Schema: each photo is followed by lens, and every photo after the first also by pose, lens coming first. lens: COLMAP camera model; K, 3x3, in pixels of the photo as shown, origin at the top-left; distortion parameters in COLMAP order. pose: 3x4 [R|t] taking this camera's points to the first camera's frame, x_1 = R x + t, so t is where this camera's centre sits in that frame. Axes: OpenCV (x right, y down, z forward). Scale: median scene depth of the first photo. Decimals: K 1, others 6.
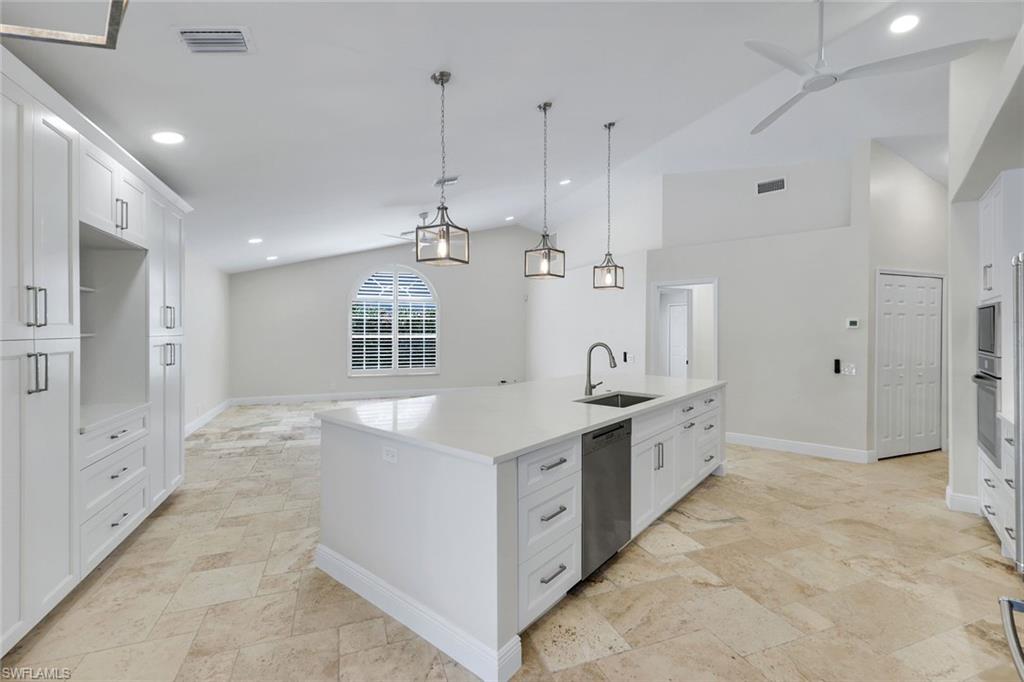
lens RADIAL K [[452.1, 0, 512.9], [0, 452.1, 336.8], [0, 0, 1]] dist [0.010000, -0.000112]
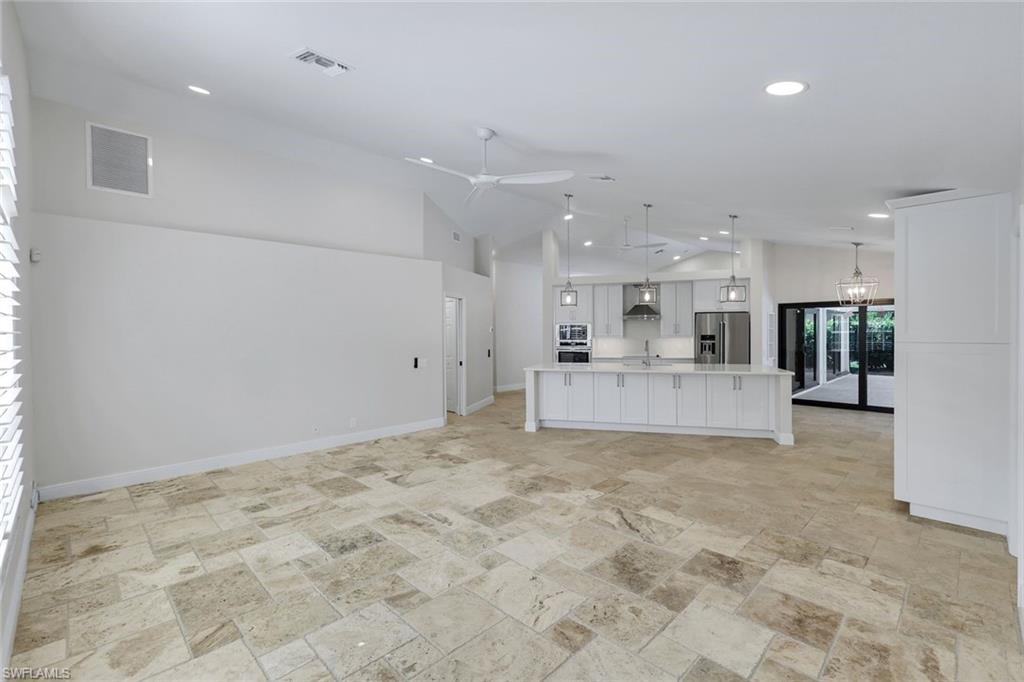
lens RADIAL K [[452.1, 0, 512.9], [0, 452.1, 336.8], [0, 0, 1]] dist [0.010000, -0.000112]
pose [[-0.403350, -0.011921, 0.914968, -1.073952], [0.019779, 0.999568, 0.021742, -0.042652], [-0.914832, 0.026867, -0.402940, 1.775950]]
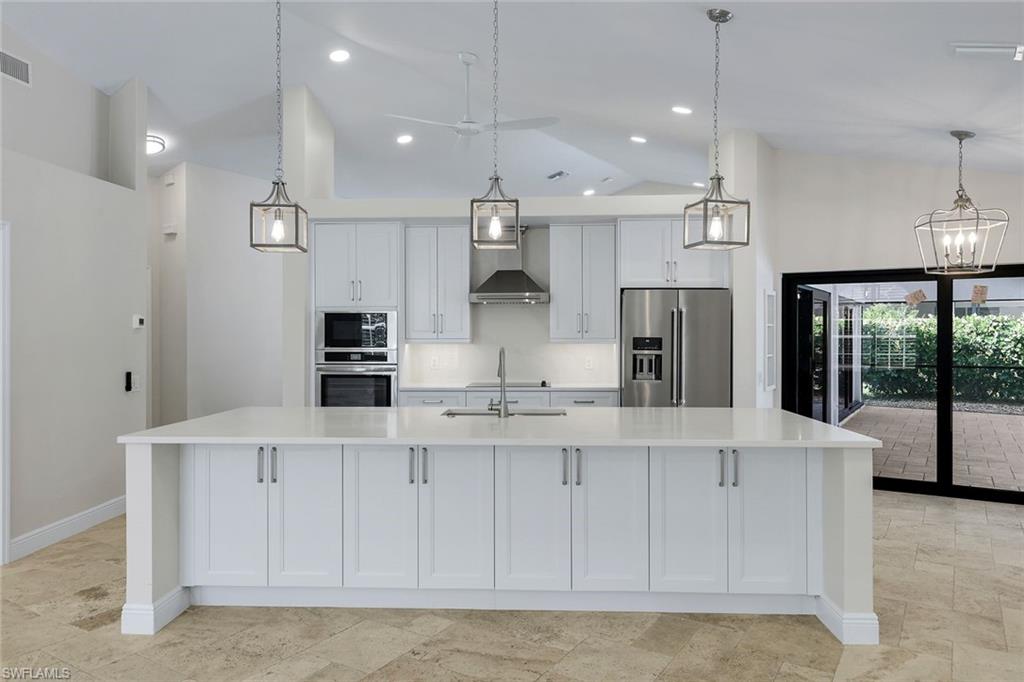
lens RADIAL K [[736.9, 0, 512.0], [0, 736.9, 341.0], [0, 0, 1]] dist [0.043217, 0.000239]
pose [[-0.606984, -0.013111, 0.794606, -0.613573], [0.009488, 0.999673, 0.023742, -0.021431], [-0.794657, 0.021951, -0.606661, 1.305446]]
